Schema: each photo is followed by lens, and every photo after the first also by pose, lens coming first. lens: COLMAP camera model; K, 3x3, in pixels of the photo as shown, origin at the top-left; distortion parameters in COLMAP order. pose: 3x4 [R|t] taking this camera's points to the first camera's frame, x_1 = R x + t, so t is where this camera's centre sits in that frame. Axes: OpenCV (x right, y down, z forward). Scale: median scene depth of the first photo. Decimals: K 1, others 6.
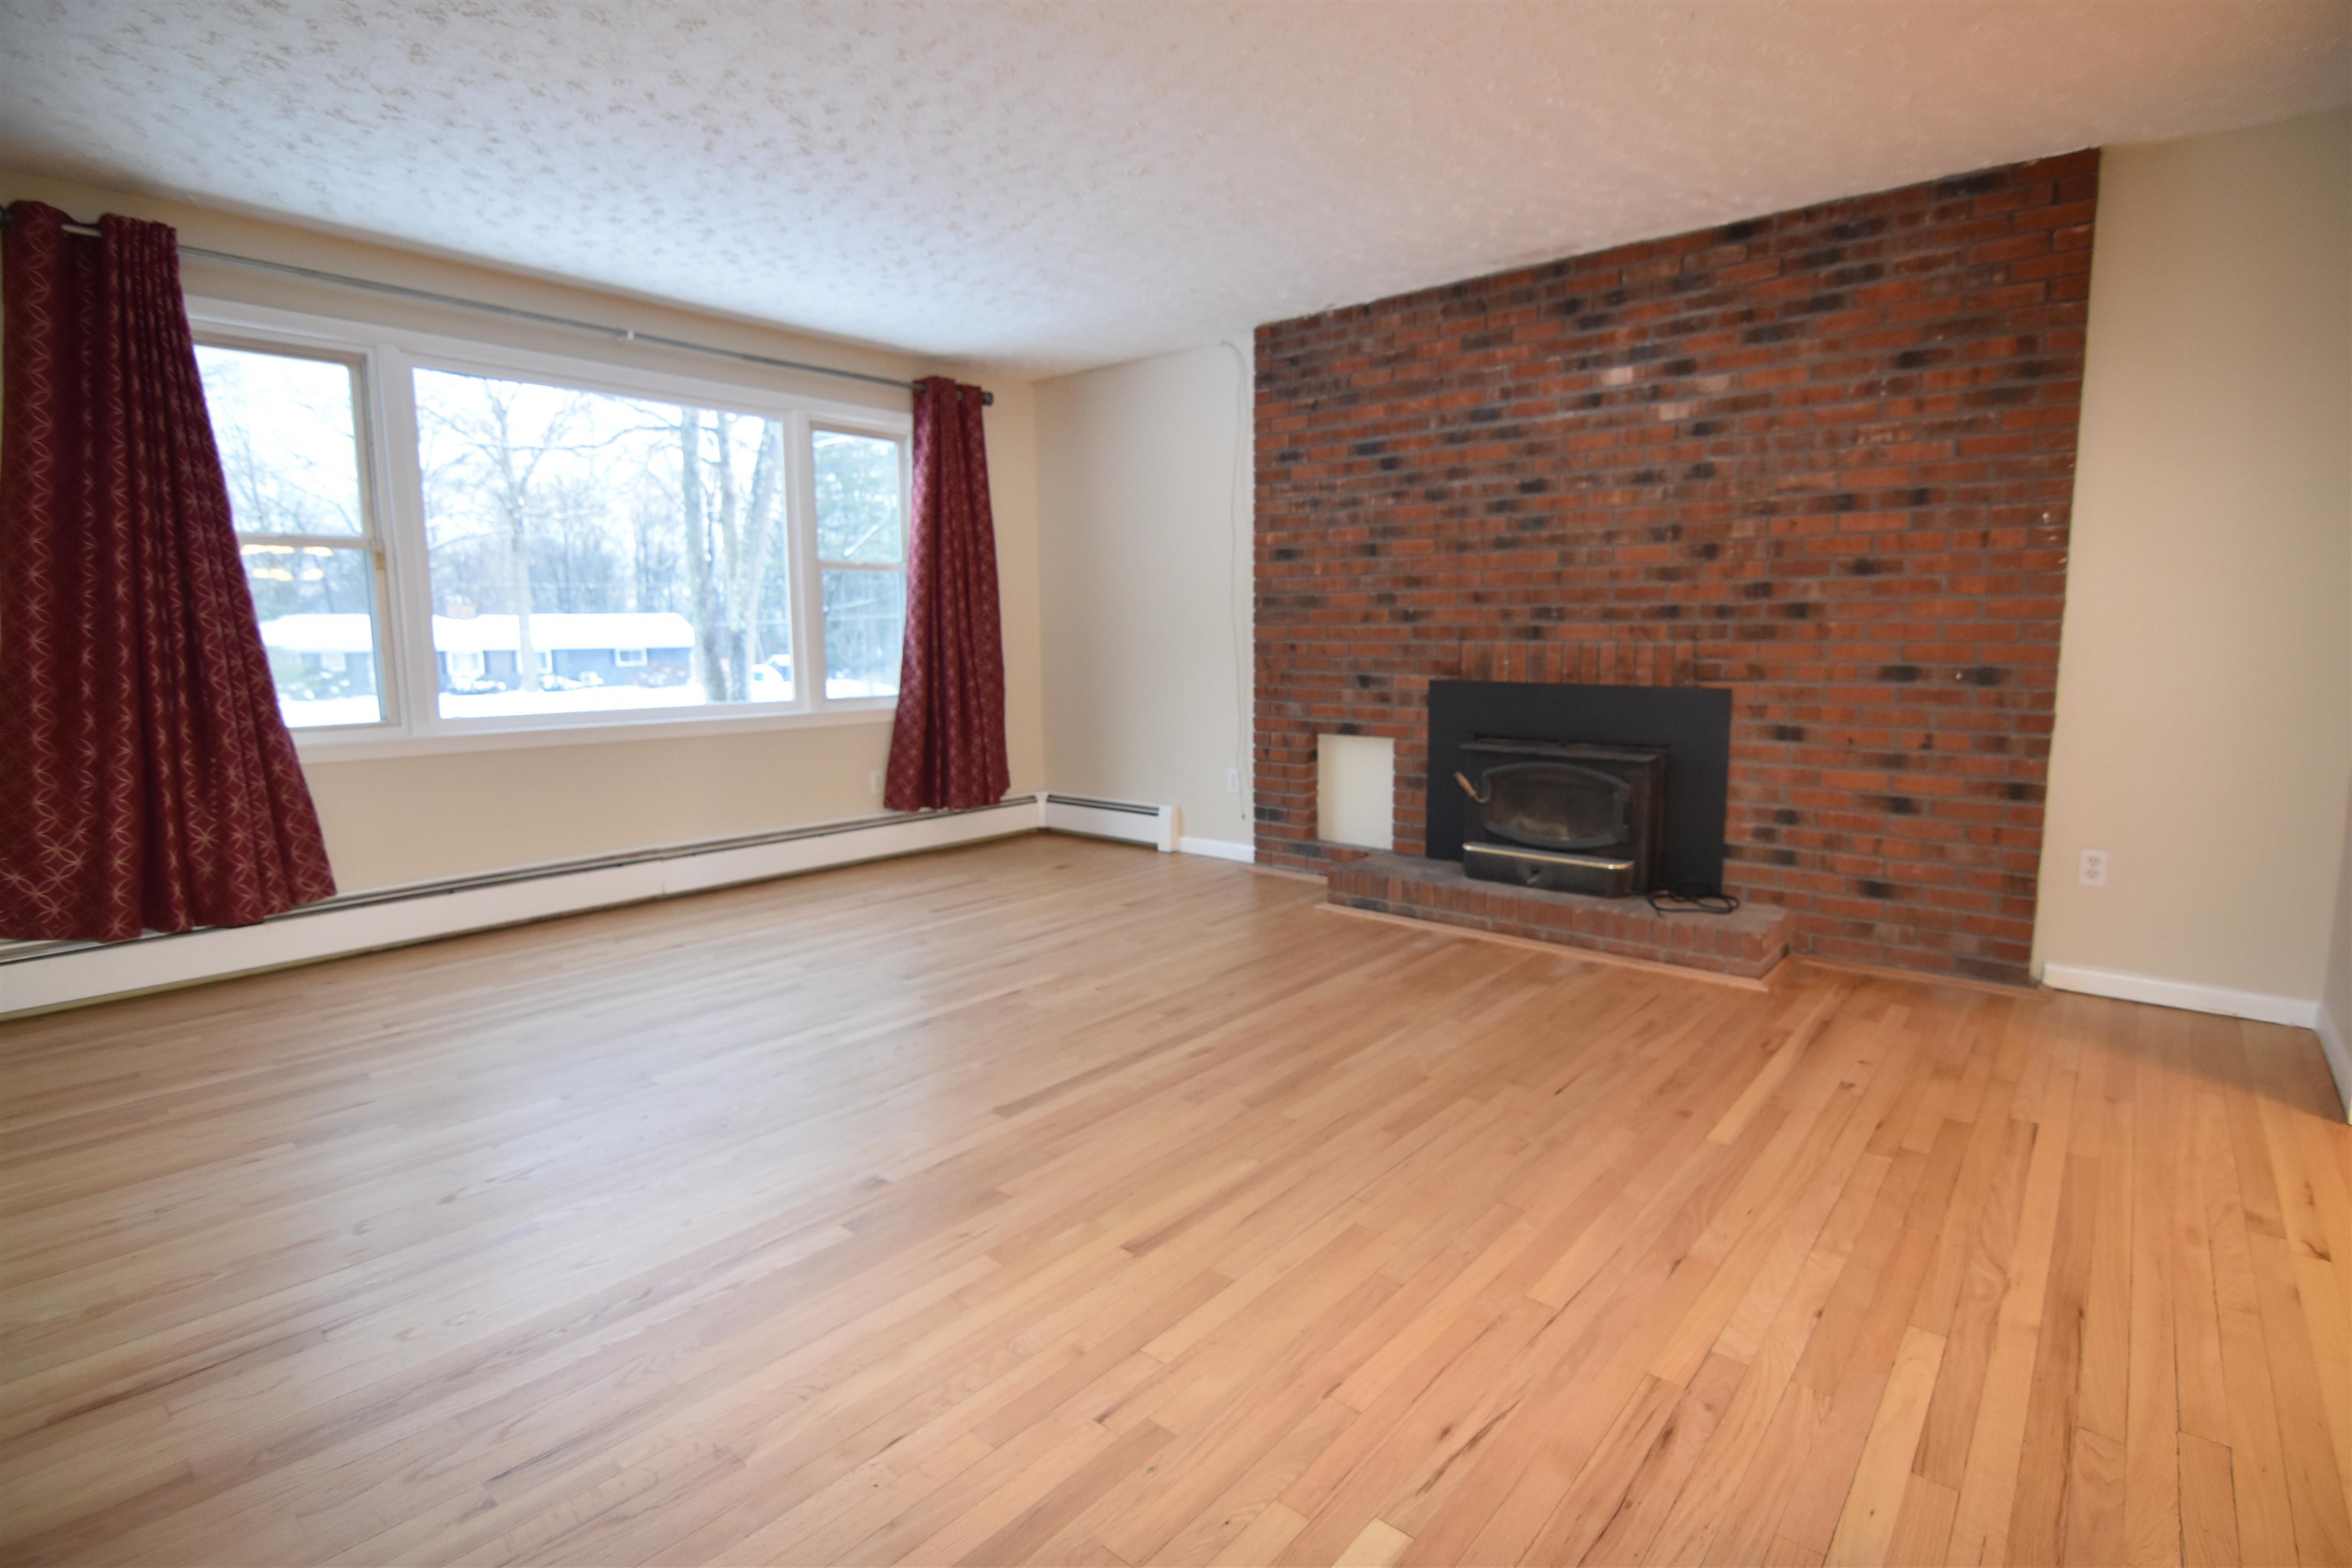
lens RADIAL K [[1138.4, 0, 1175.8], [0, 1138.4, 774.0], [0, 0, 1]] dist [-0.011049, -0.005982]
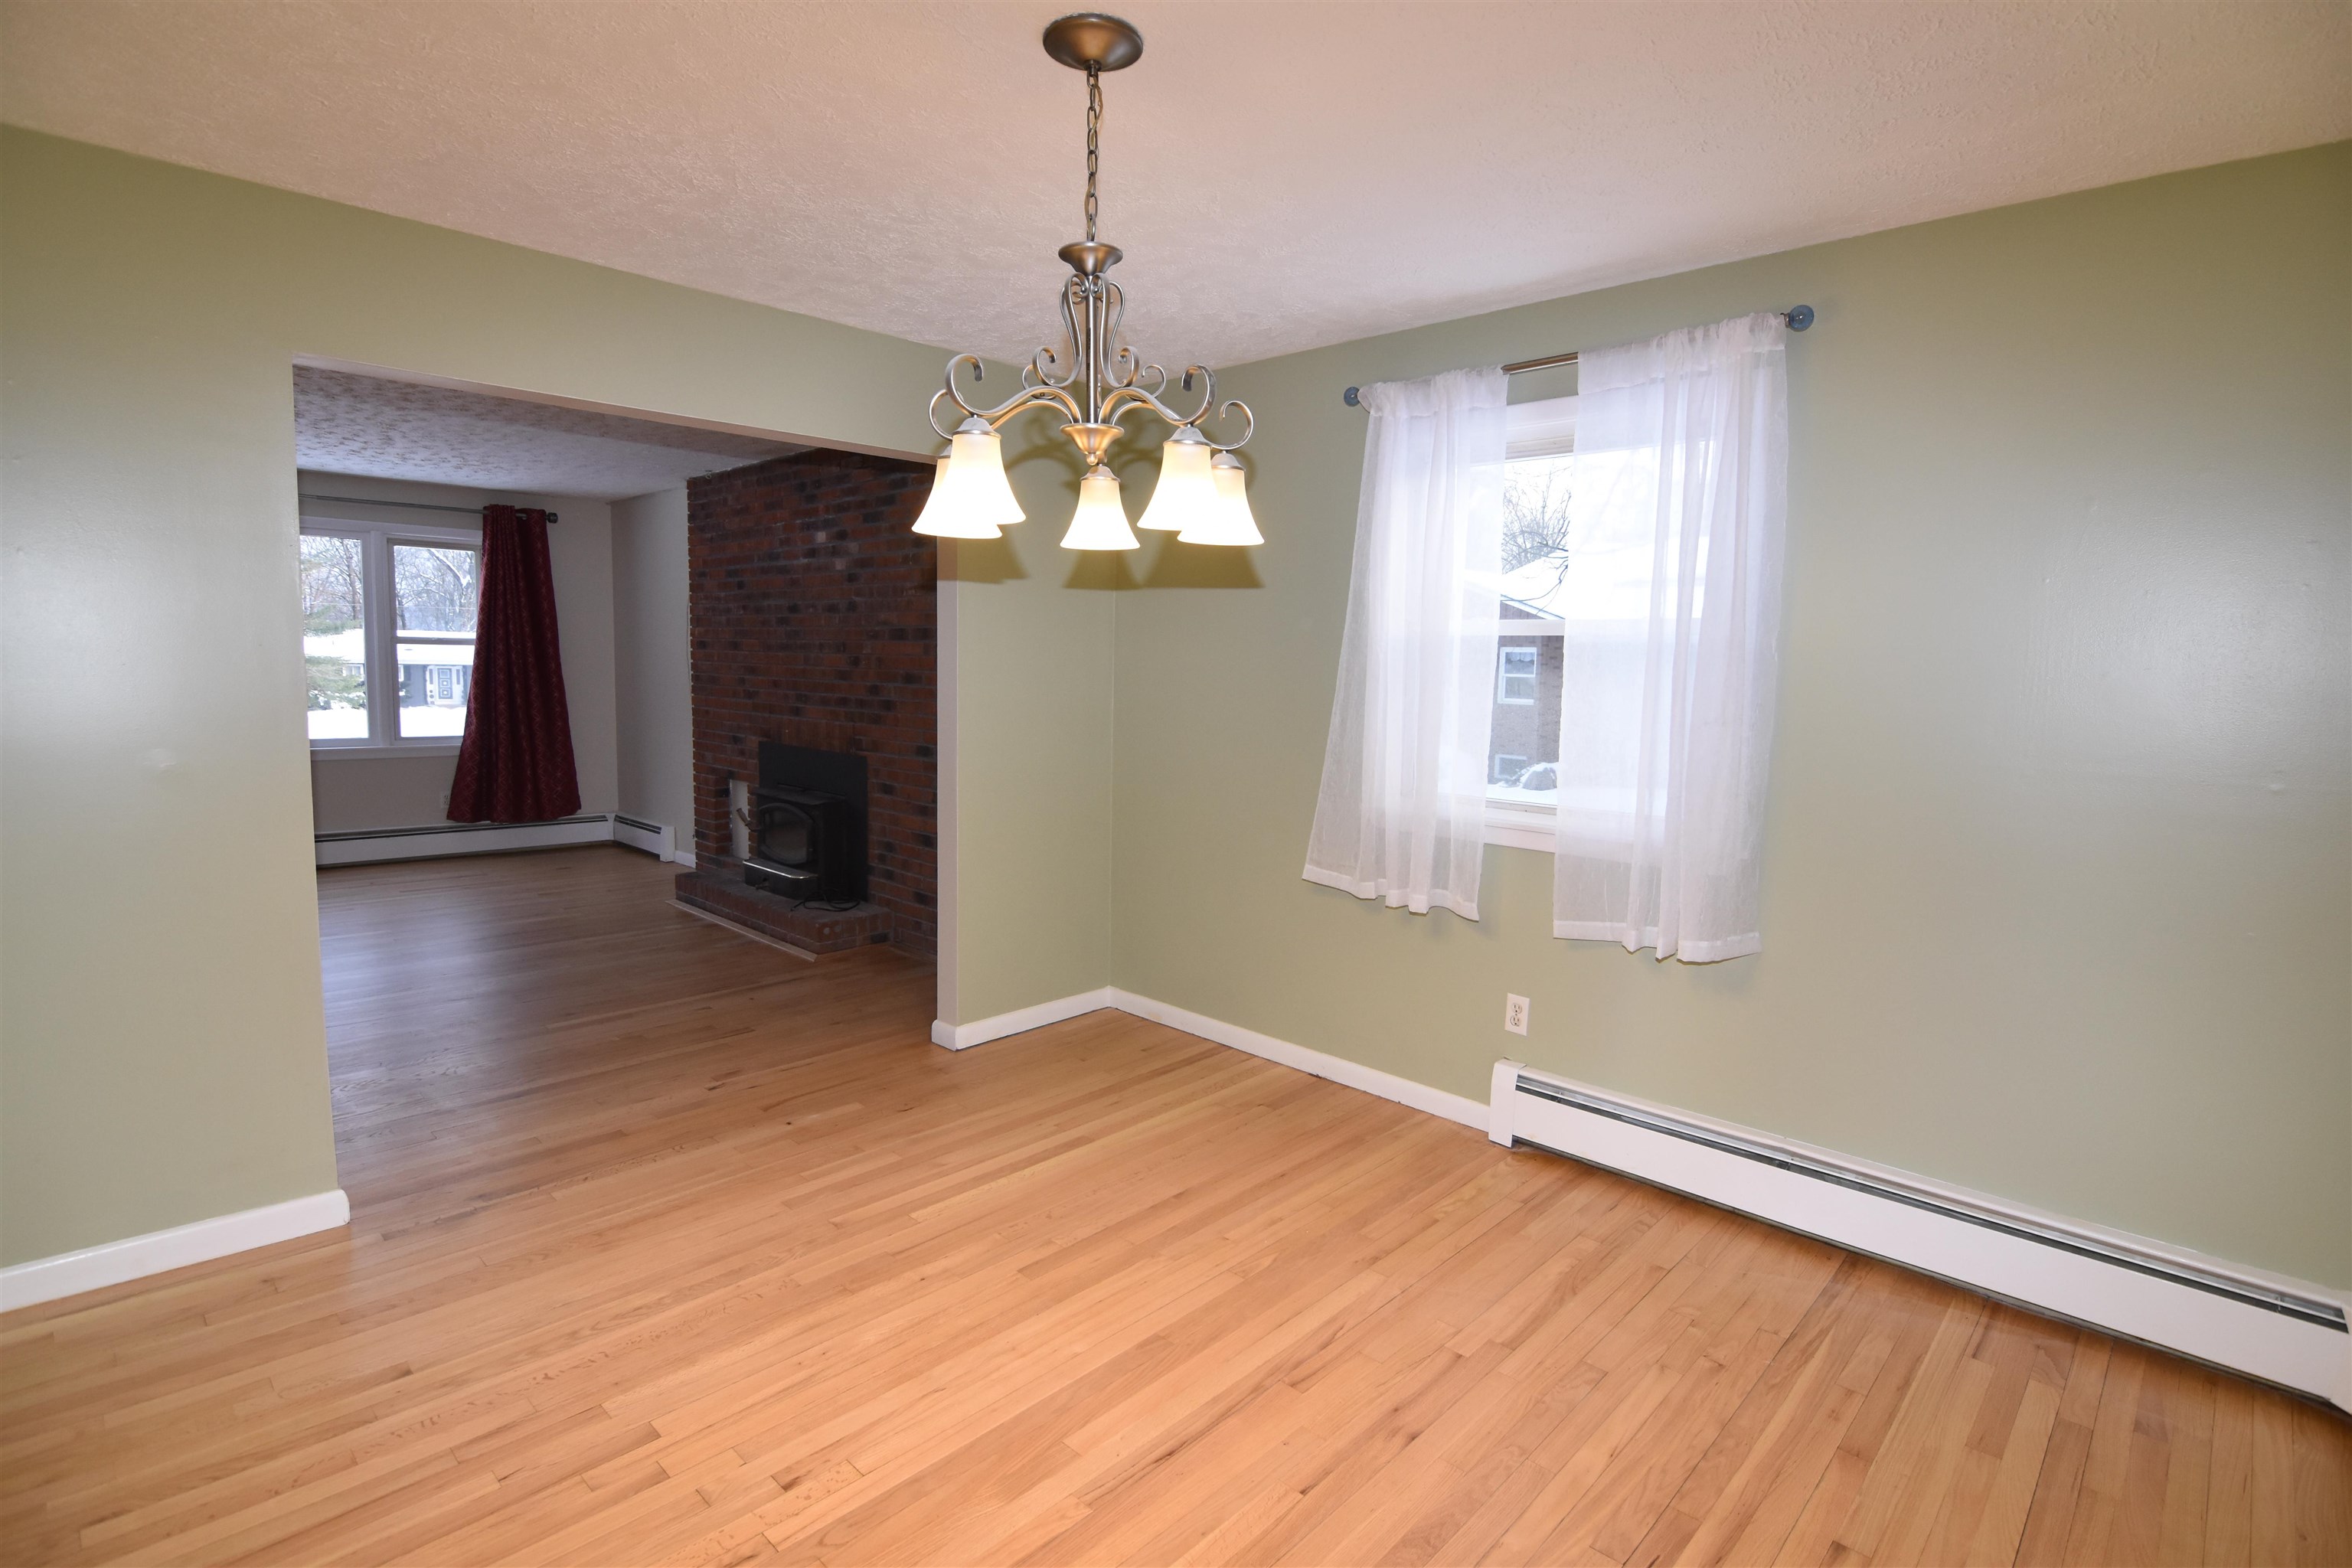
lens RADIAL K [[1138.4, 0, 1193.8], [0, 1138.4, 771.3], [0, 0, 1]] dist [-0.011049, -0.005982]
pose [[0.998107, 0.037056, -0.049091, 0.977509], [-0.038646, 0.998745, -0.031845, -0.026496], [0.047849, 0.033682, 0.998287, -0.424551]]
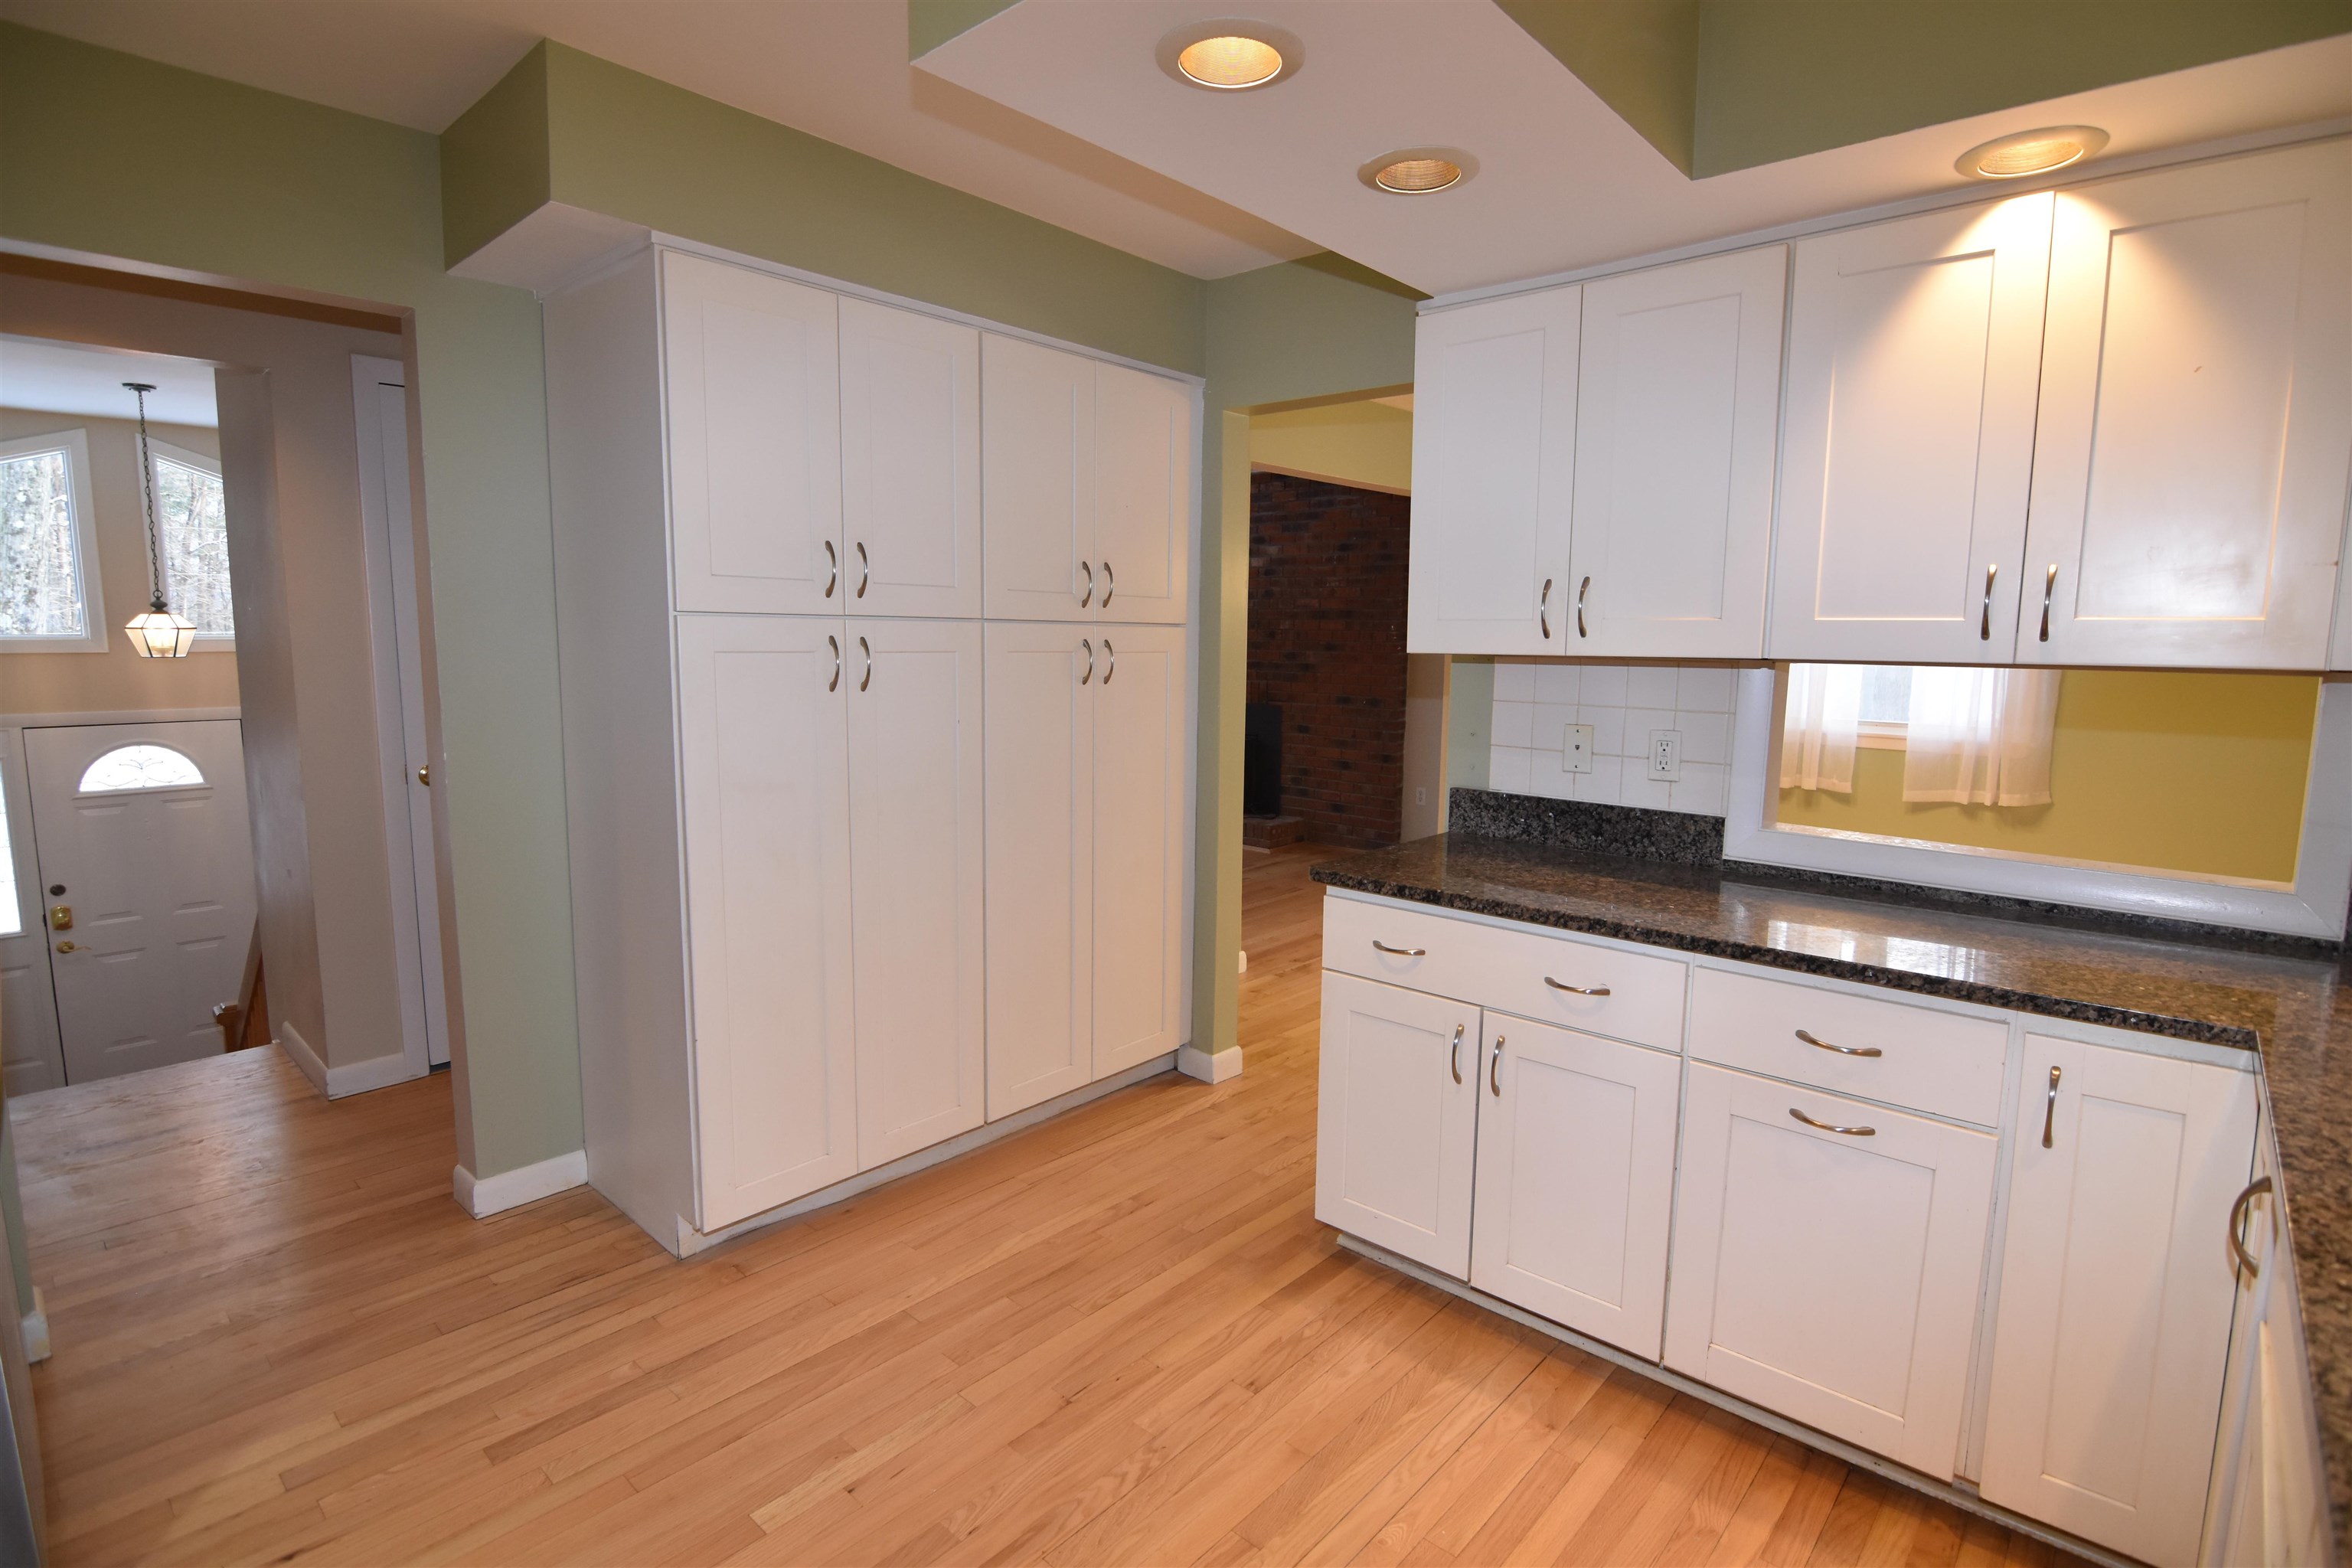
lens RADIAL K [[1138.4, 0, 1189.6], [0, 1138.4, 778.1], [0, 0, 1]] dist [-0.011049, -0.005982]
pose [[0.999466, 0.025884, -0.019959, 0.374575], [-0.025856, 0.999664, 0.001678, 0.049643], [0.019996, -0.001161, 0.999799, -0.954577]]
